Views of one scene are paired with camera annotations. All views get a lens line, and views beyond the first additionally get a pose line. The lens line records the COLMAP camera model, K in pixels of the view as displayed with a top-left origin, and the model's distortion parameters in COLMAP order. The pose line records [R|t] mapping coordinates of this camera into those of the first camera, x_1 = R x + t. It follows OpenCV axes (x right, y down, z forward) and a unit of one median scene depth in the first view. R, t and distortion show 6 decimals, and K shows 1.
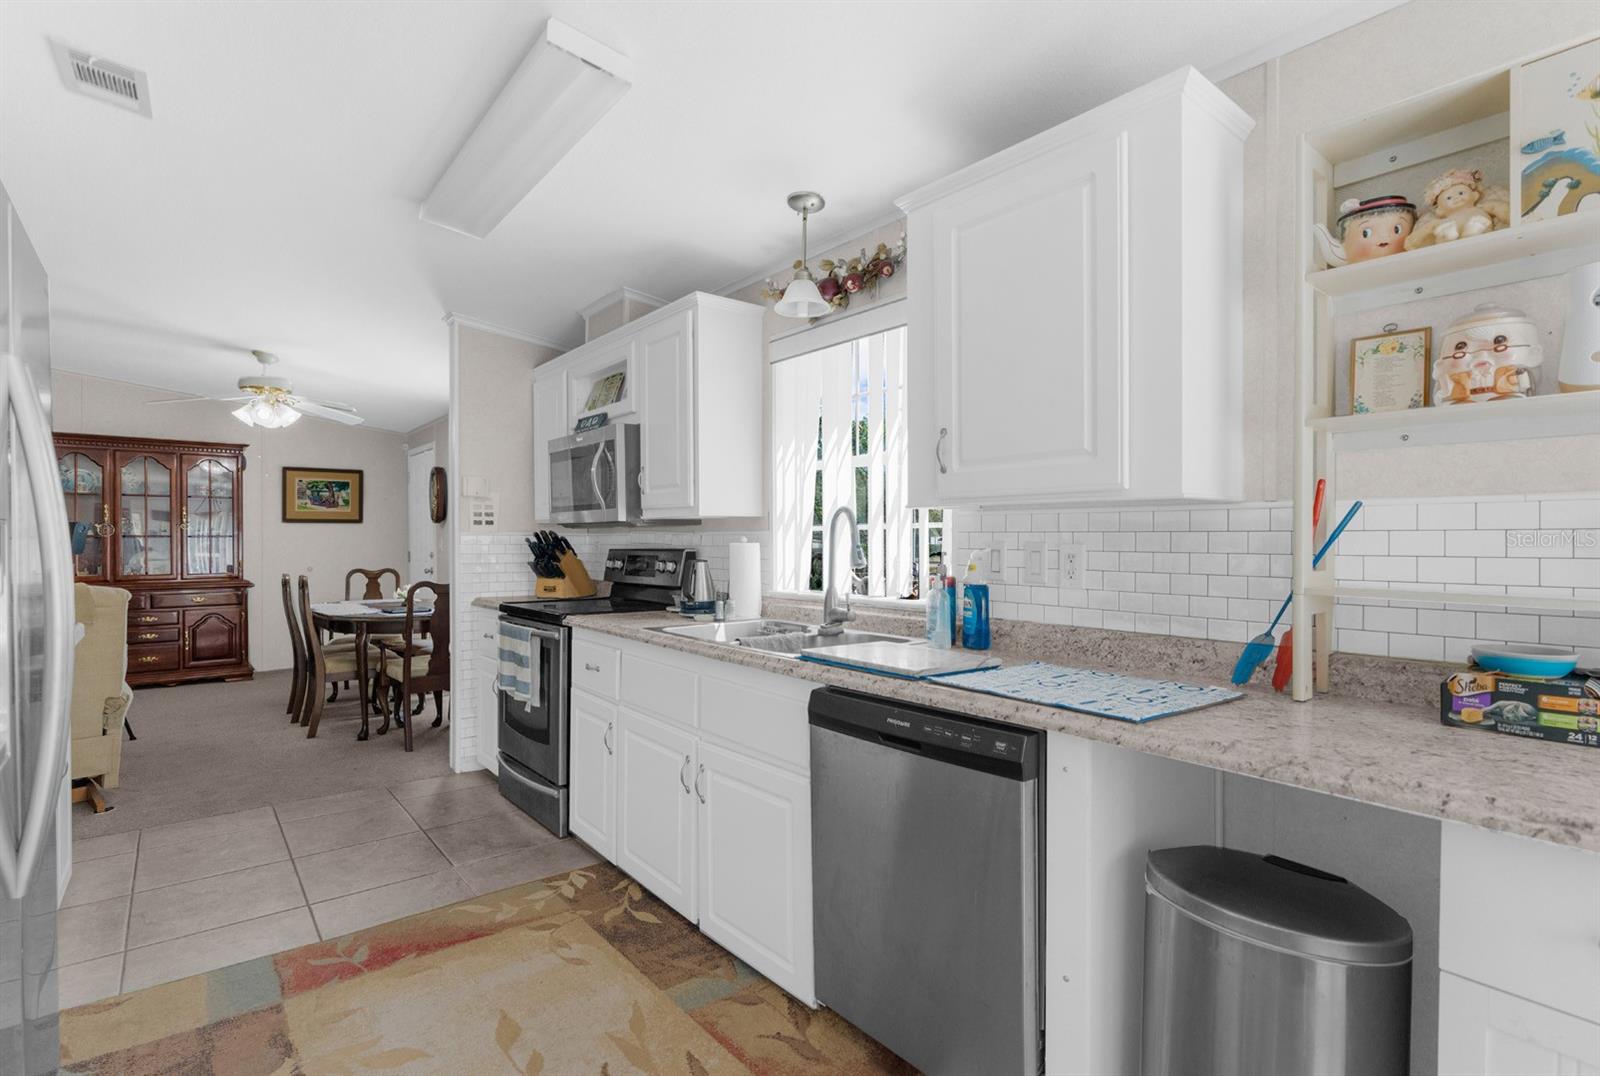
lens RADIAL K [[766.0, 0, 797.1], [0, 766.0, 541.5], [0, 0, 1]] dist [-0.001234, -0.000063]
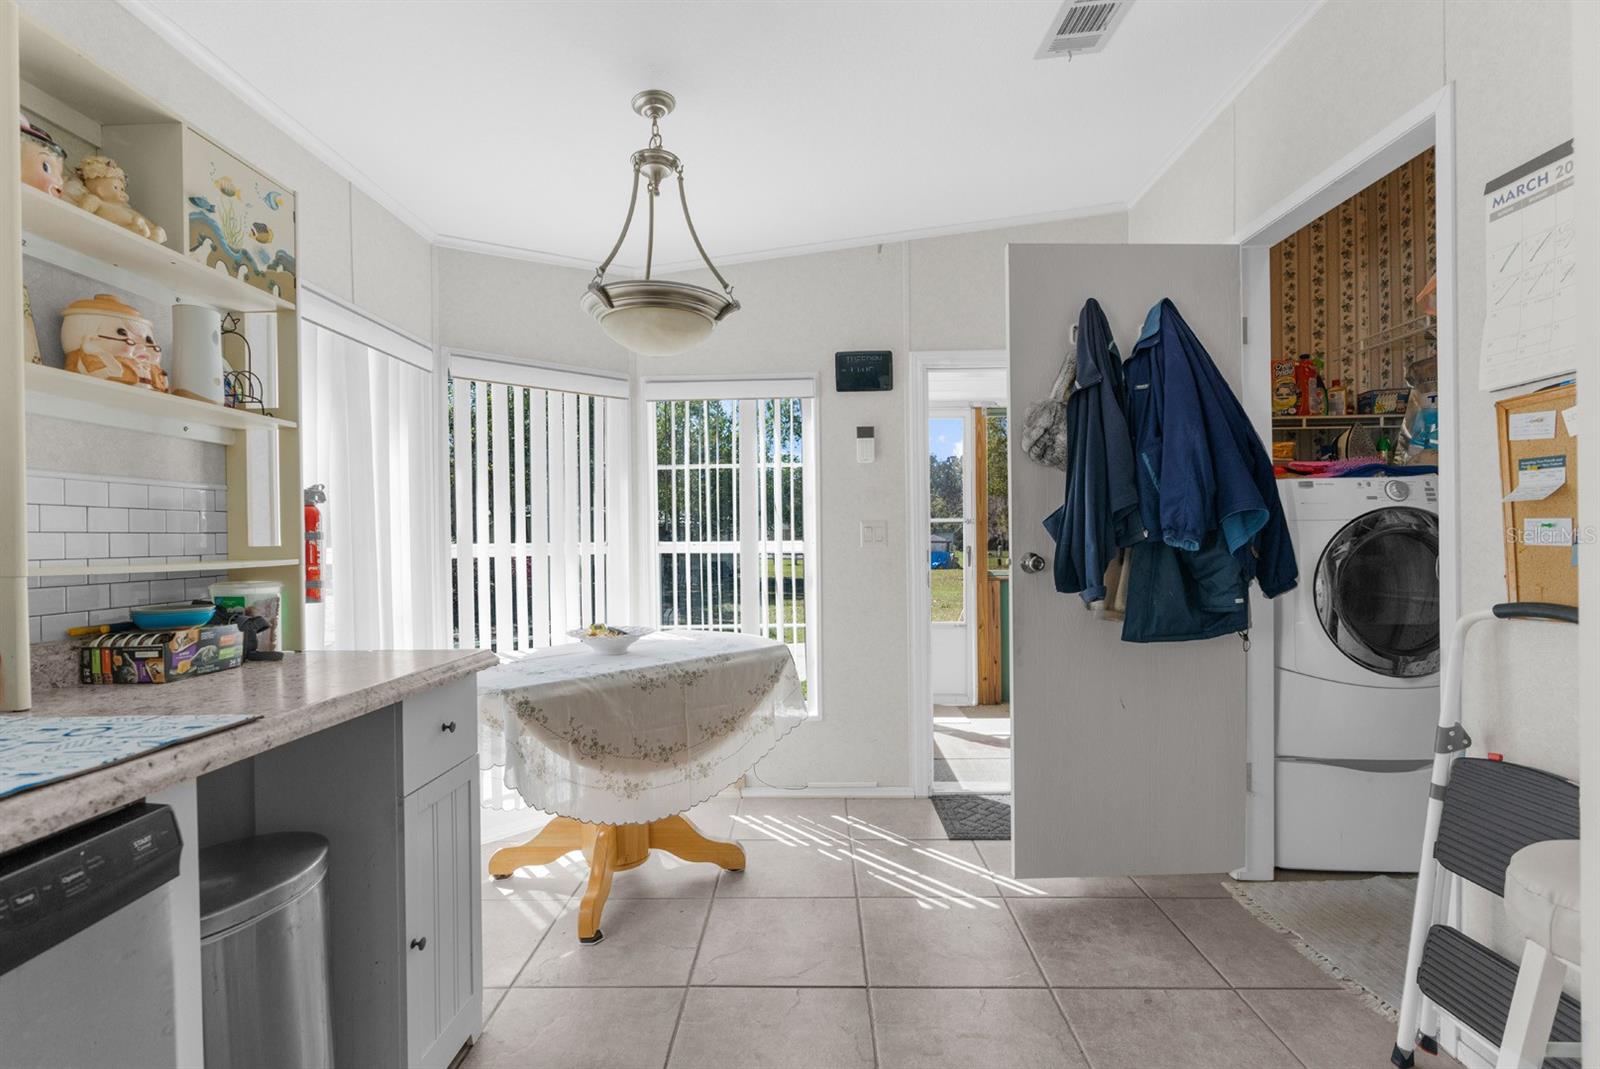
lens RADIAL K [[728.5, 0, 796.7], [0, 728.5, 544.5], [0, 0, 1]] dist [-0.010286, 0.000163]
pose [[-0.758520, 0.006861, 0.651614, -0.353856], [0.016389, 0.999829, 0.008549, 0.033118], [-0.651444, 0.017164, -0.758503, 0.822385]]
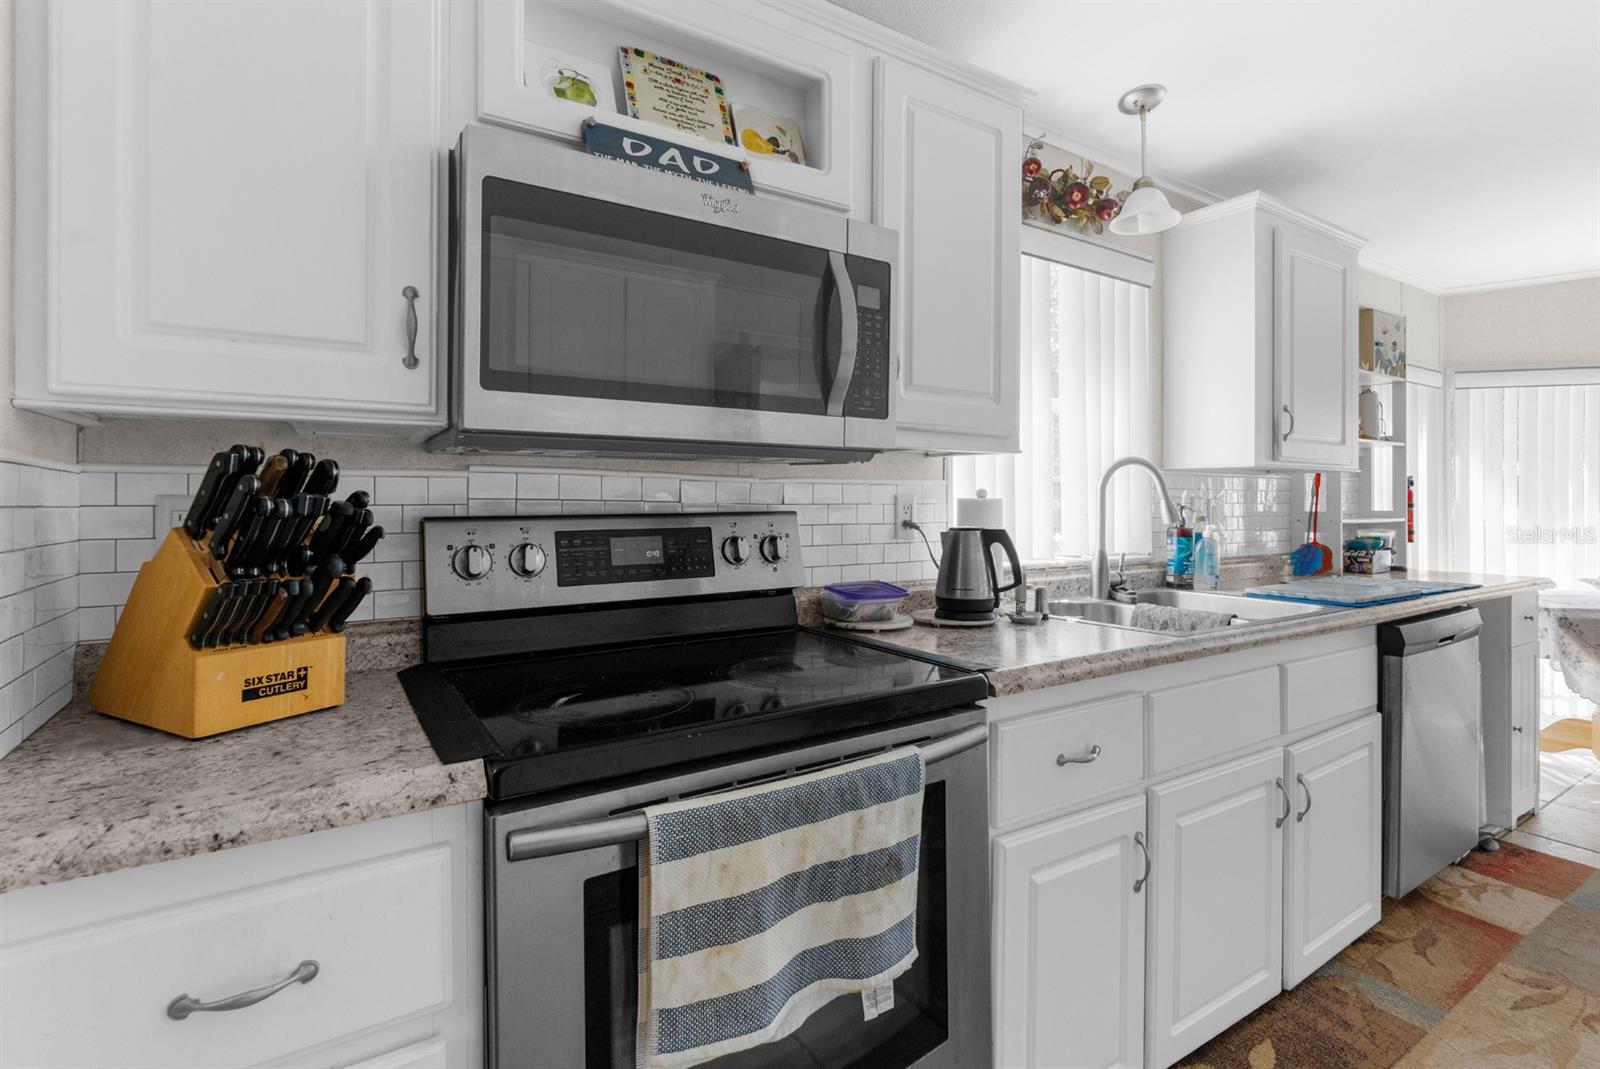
lens RADIAL K [[756.6, 0, 797.7], [0, 756.6, 499.7], [0, 0, 1]] dist [-0.006090, 0.001342]
pose [[0.116996, 0.004760, 0.993121, -1.158314], [0.001381, 0.999987, -0.004956, 0.013367], [-0.993131, 0.001951, 0.116988, 1.714183]]
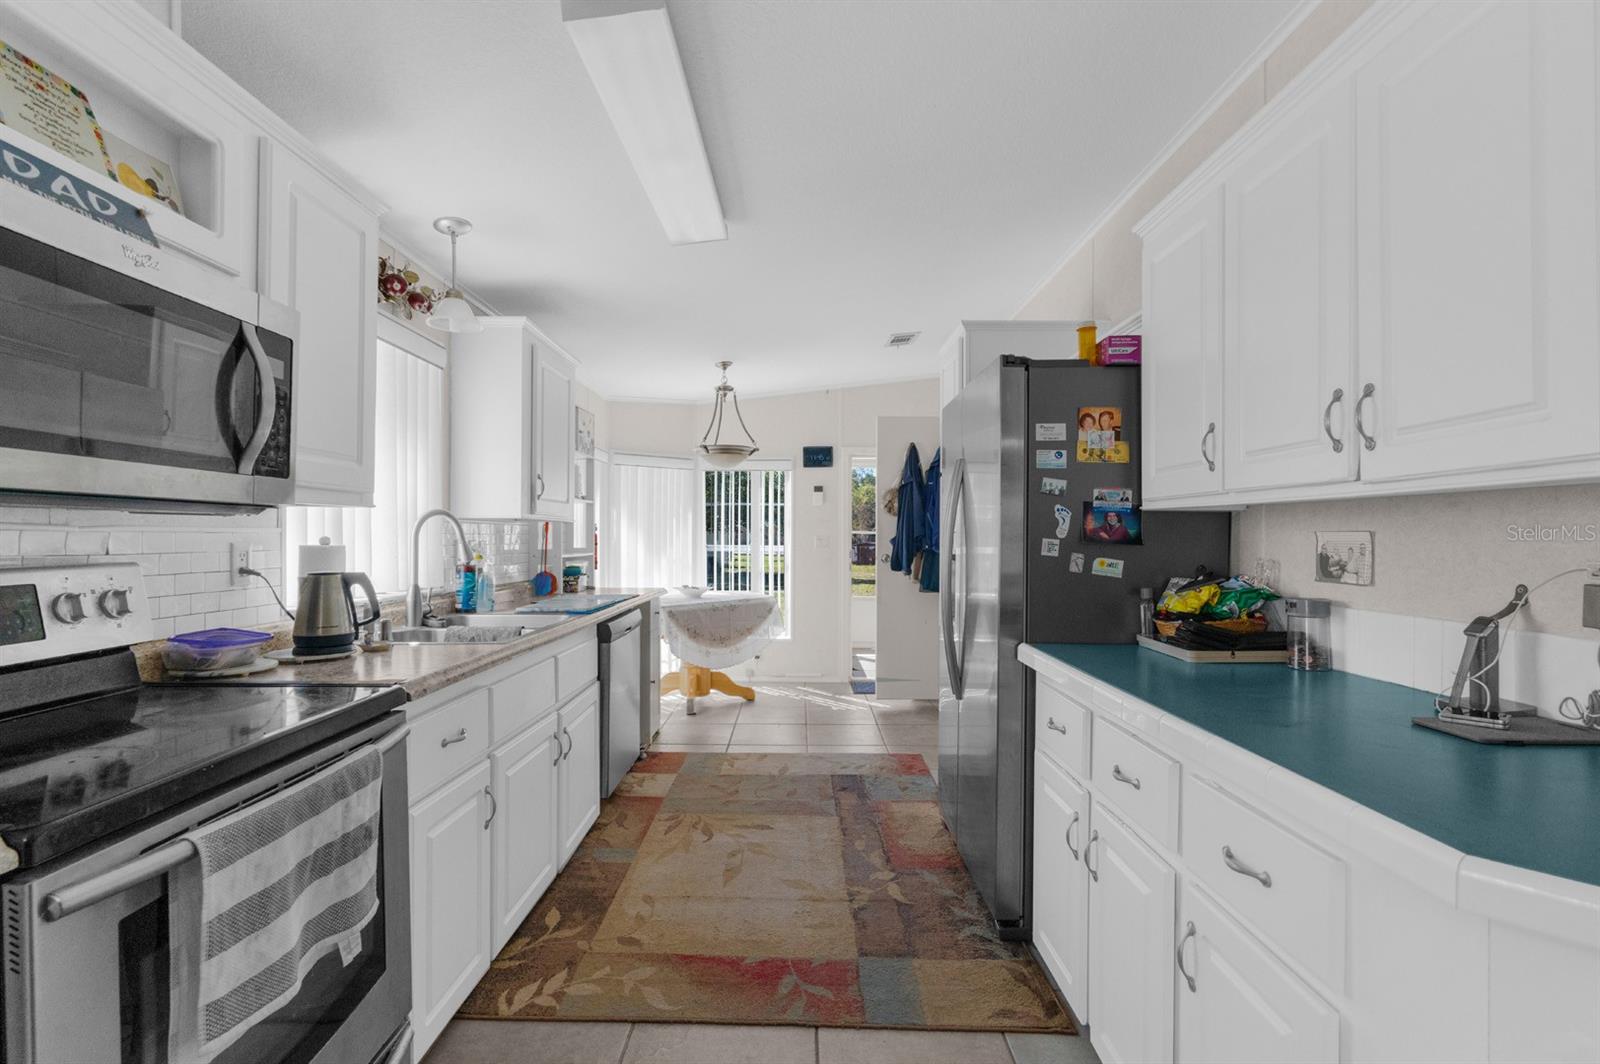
lens RADIAL K [[728.5, 0, 796.7], [0, 728.5, 542.0], [0, 0, 1]] dist [-0.010286, 0.000163]
pose [[-0.771786, -0.003260, 0.635874, -1.344647], [0.002419, 0.999965, 0.008062, -0.004419], [-0.635878, 0.007760, -0.771751, 1.971896]]
